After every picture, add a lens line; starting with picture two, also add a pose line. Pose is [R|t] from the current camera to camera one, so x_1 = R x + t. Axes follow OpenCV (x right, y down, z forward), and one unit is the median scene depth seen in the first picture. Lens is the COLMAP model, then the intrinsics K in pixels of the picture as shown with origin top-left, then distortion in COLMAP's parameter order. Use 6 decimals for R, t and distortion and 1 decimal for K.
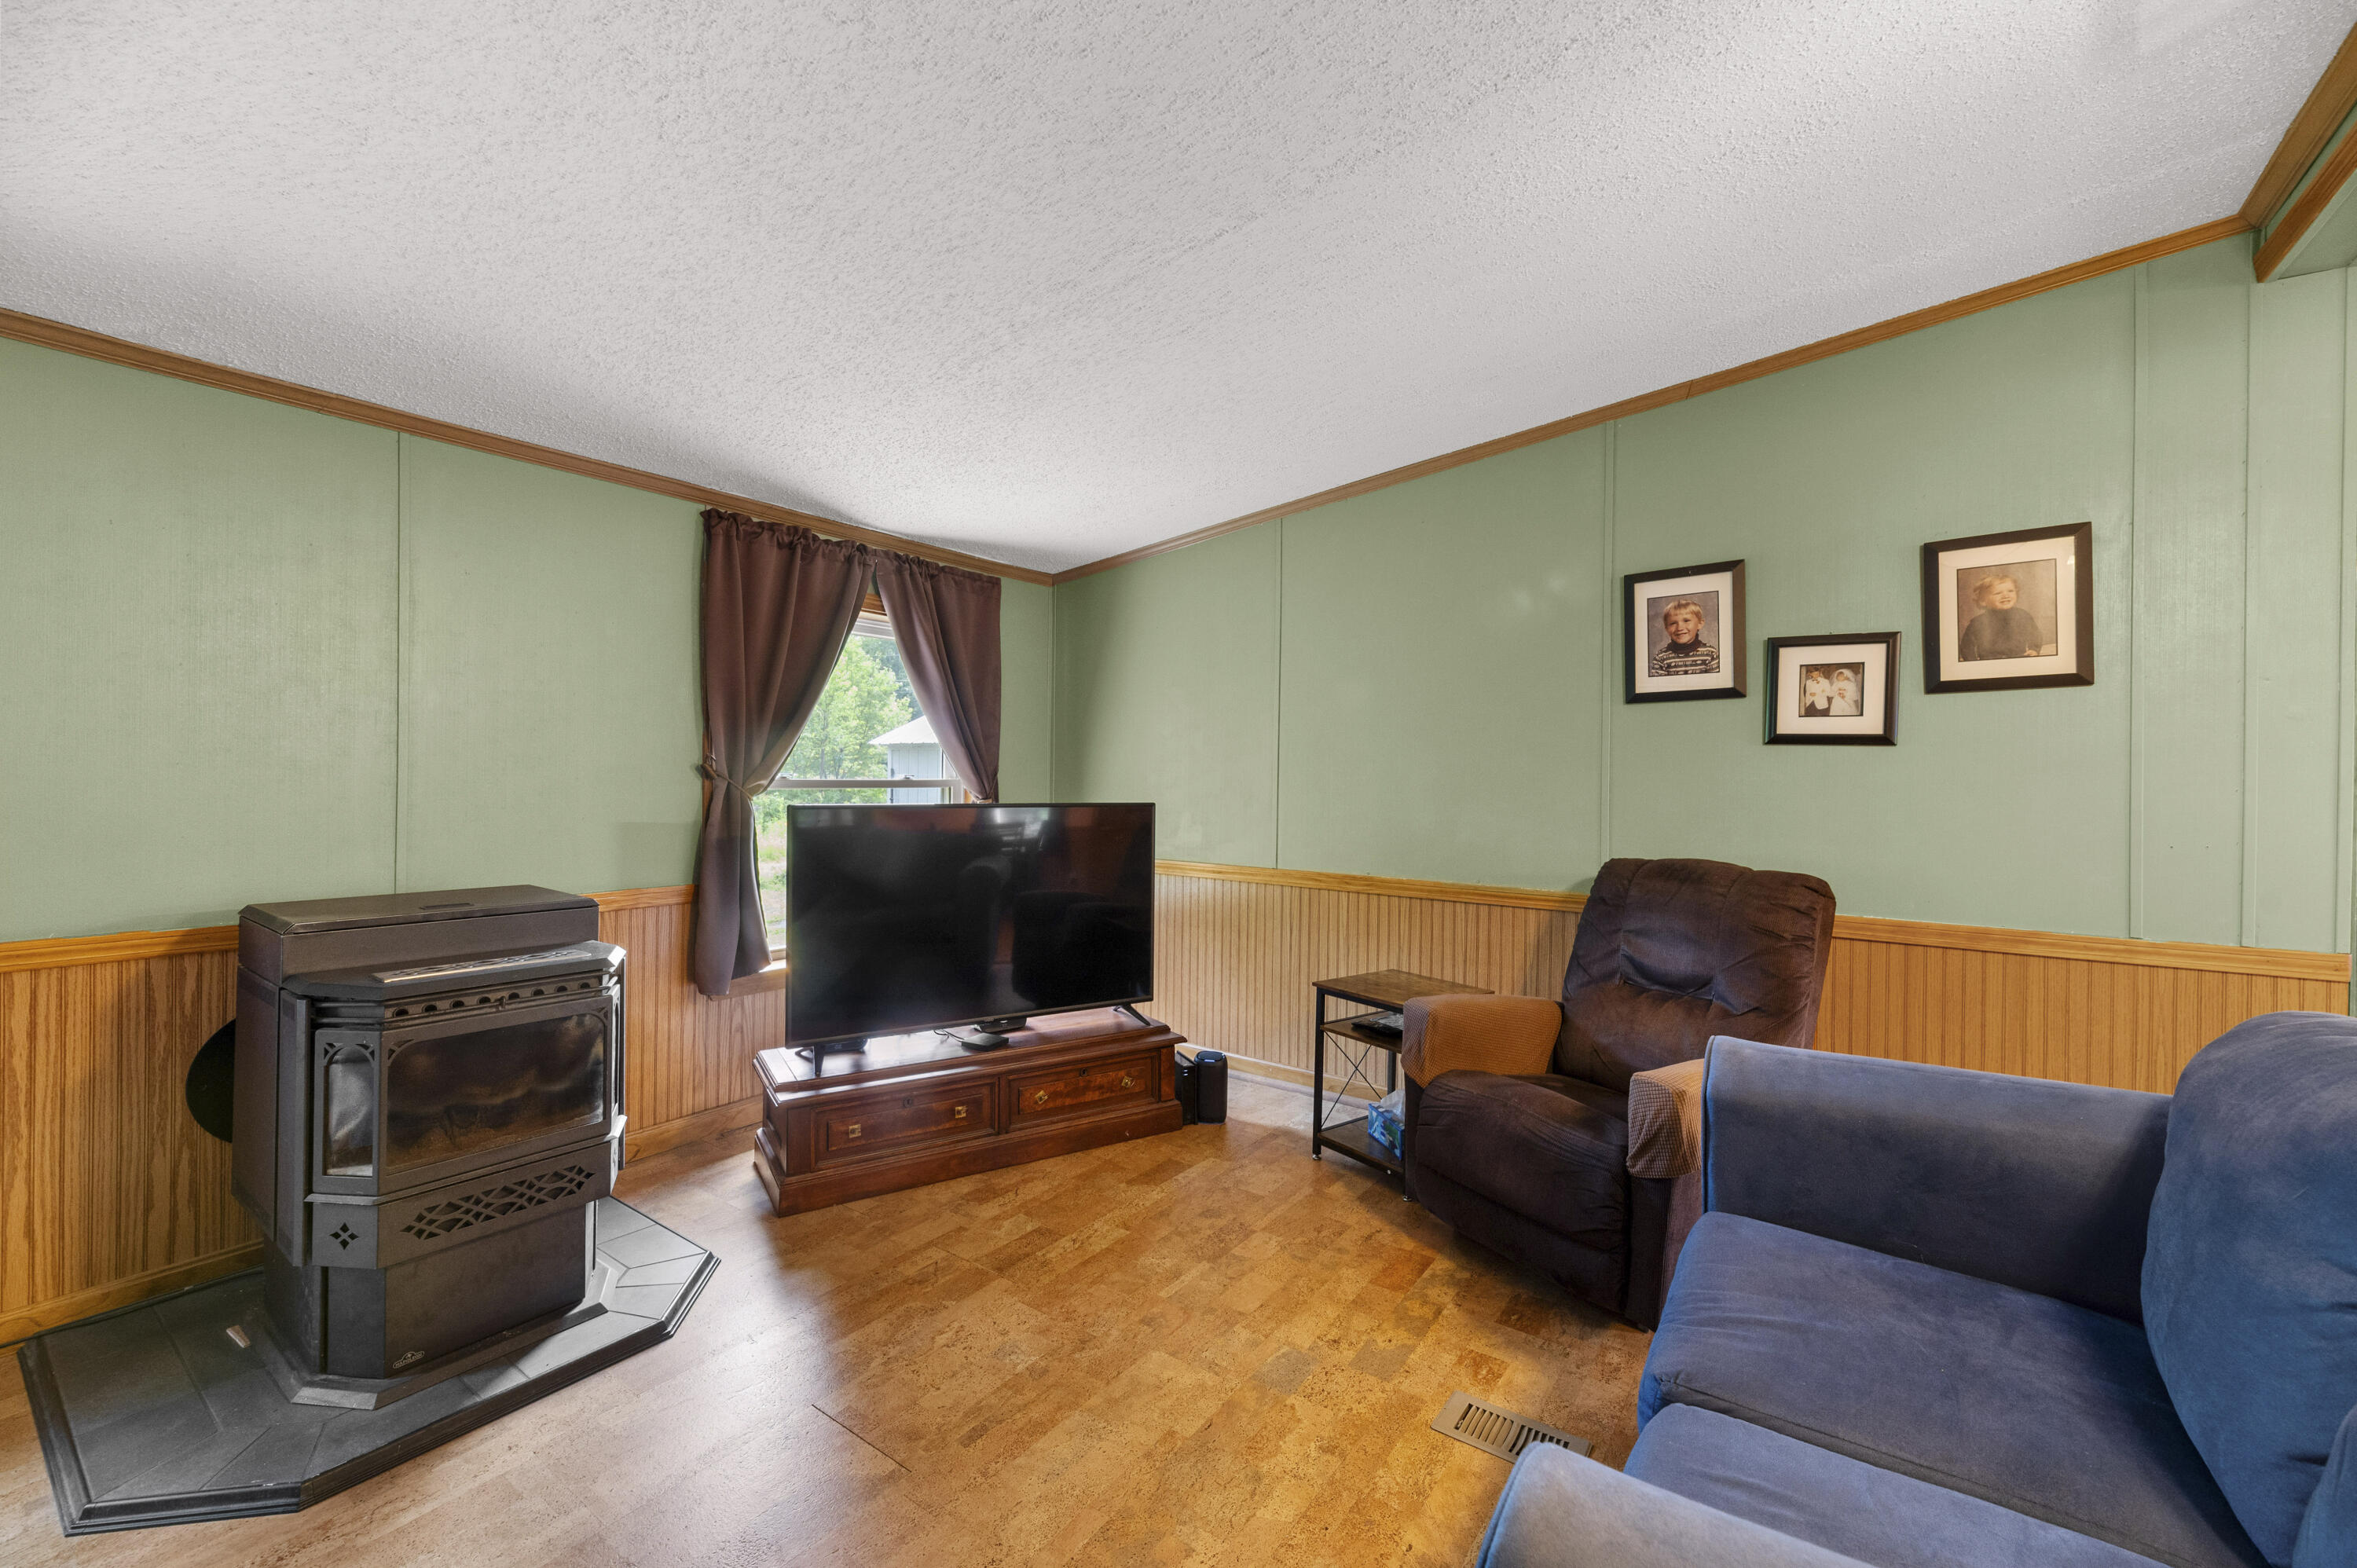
lens RADIAL K [[945.9, 0, 1189.6], [0, 945.9, 768.4], [0, 0, 1]] dist [-0.003837, 0.000433]
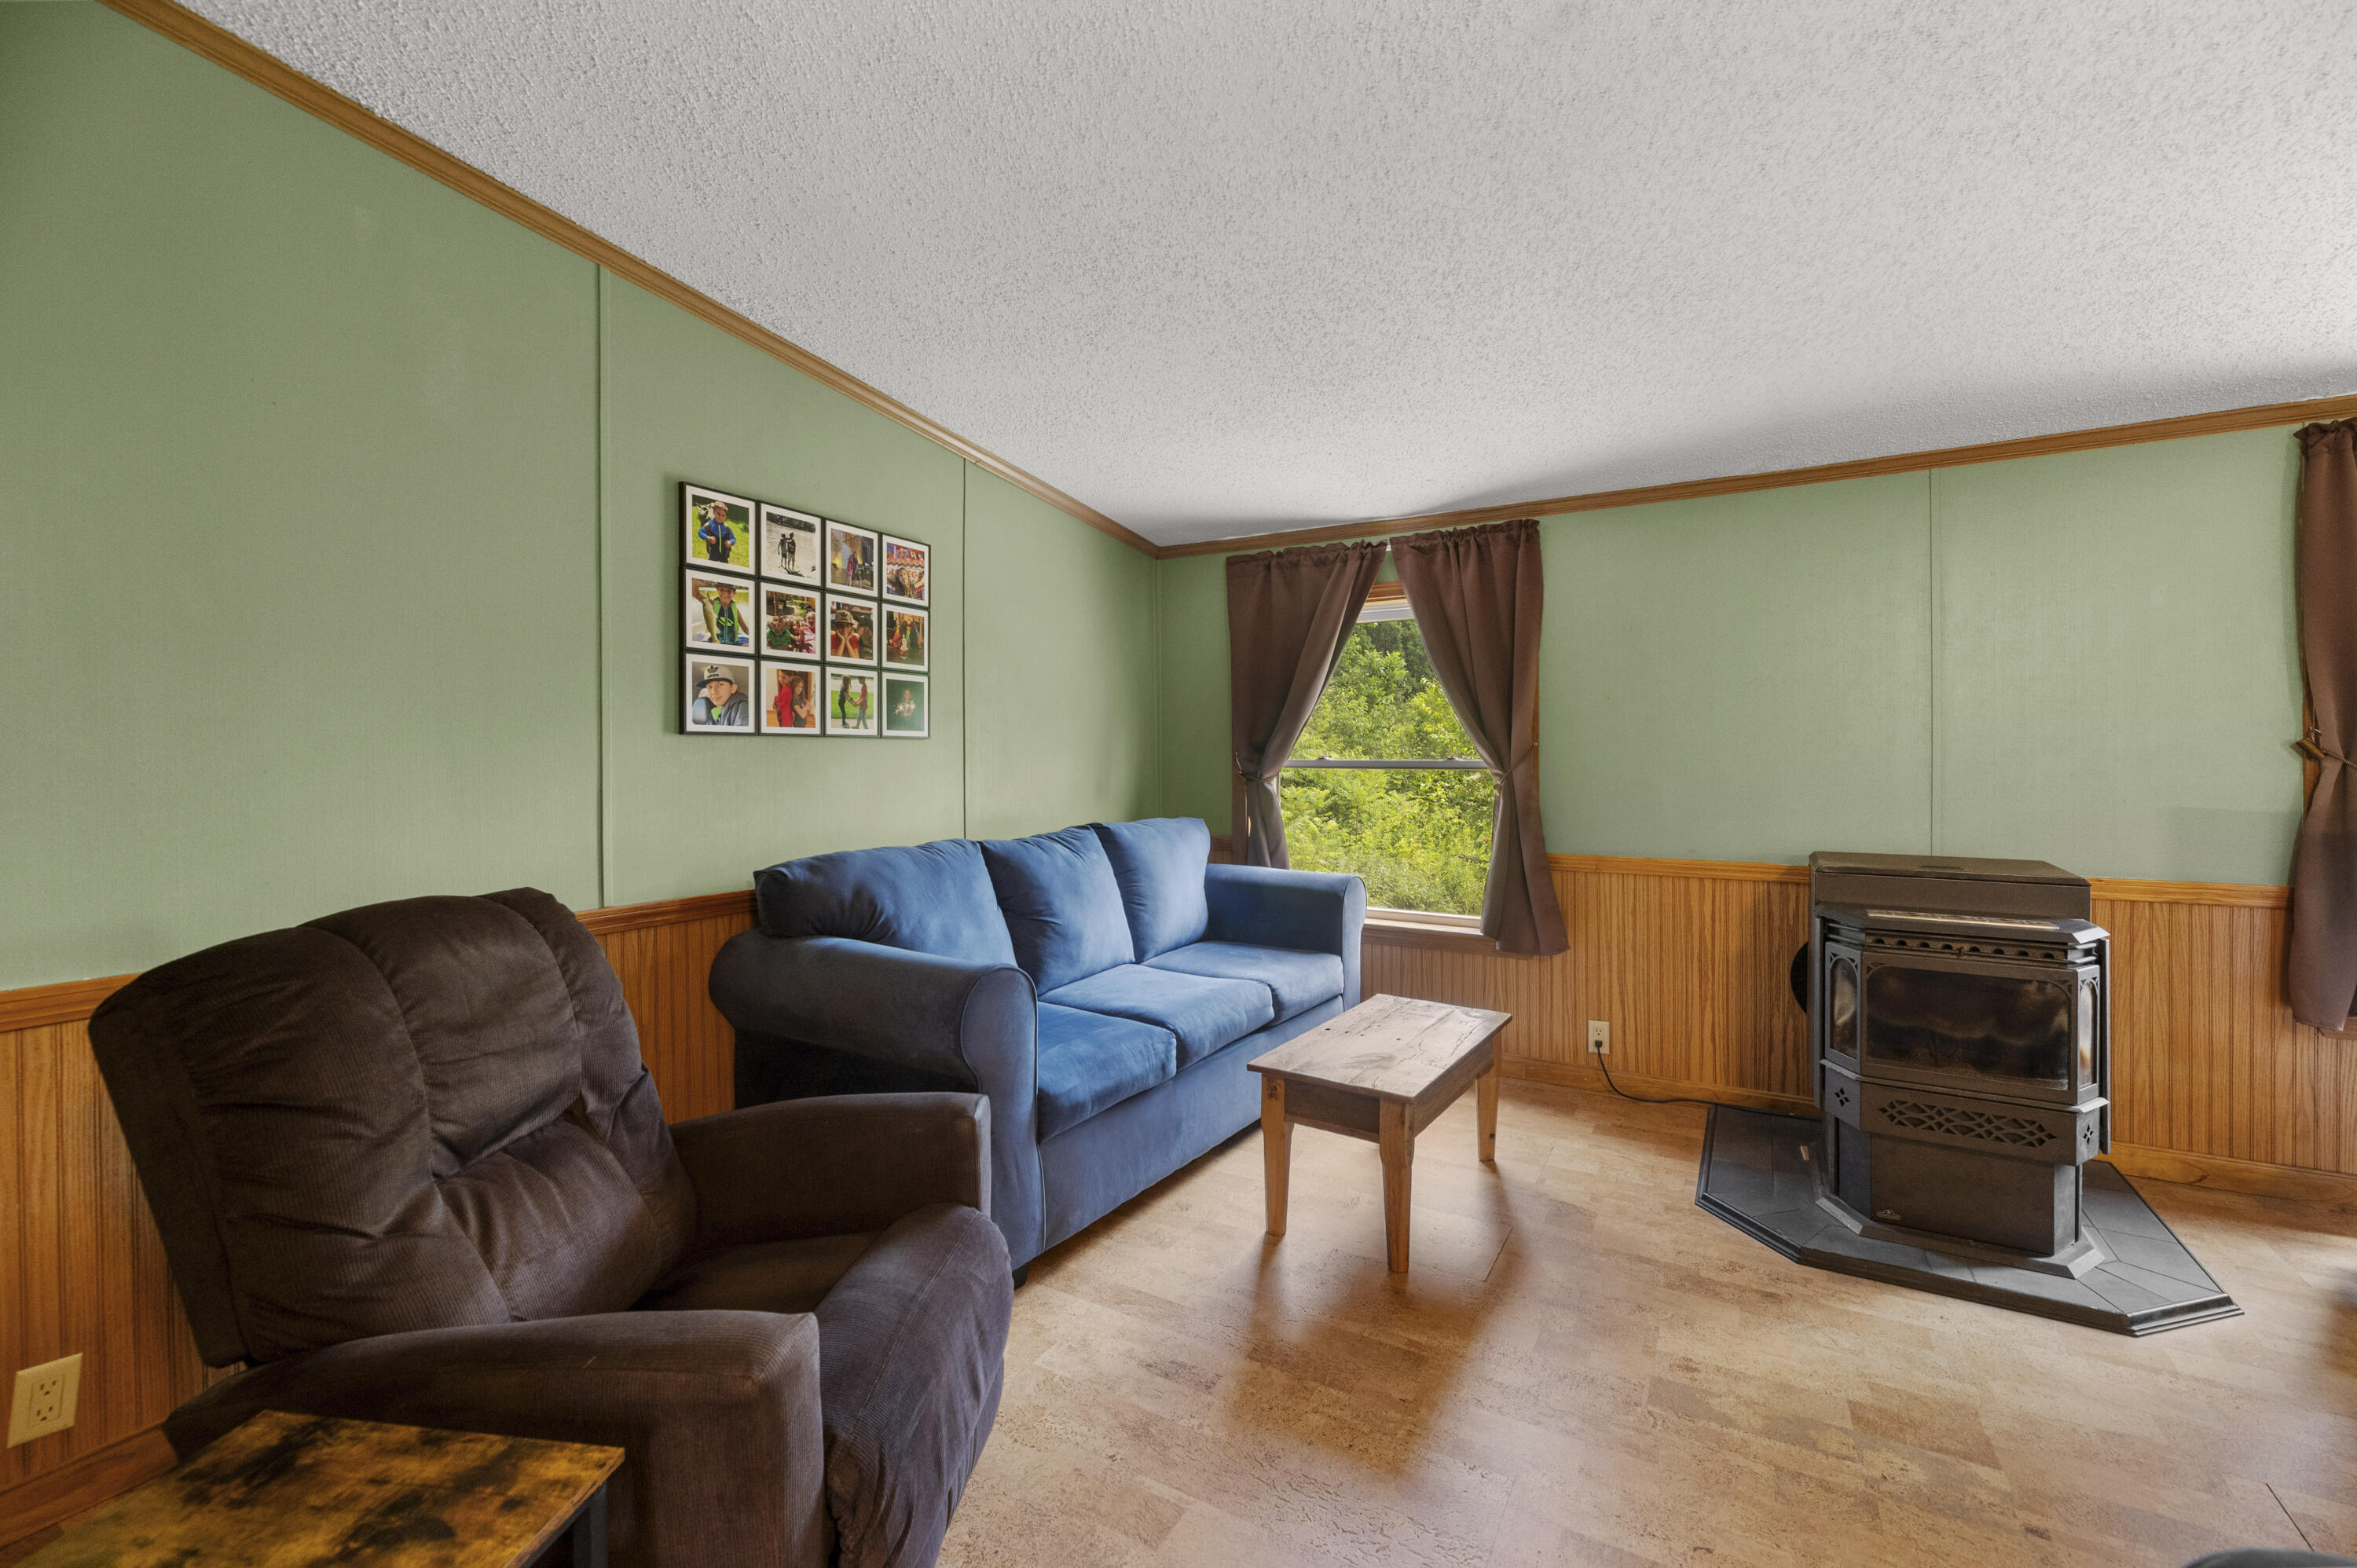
lens RADIAL K [[953.7, 0, 1175.4], [0, 953.7, 792.2], [0, 0, 1]] dist [0.002466, 0.000259]
pose [[0.068573, 0.027264, -0.997274, 0.348366], [0.012770, 0.999521, 0.028203, 0.005379], [0.997564, -0.014669, 0.068191, -0.039754]]
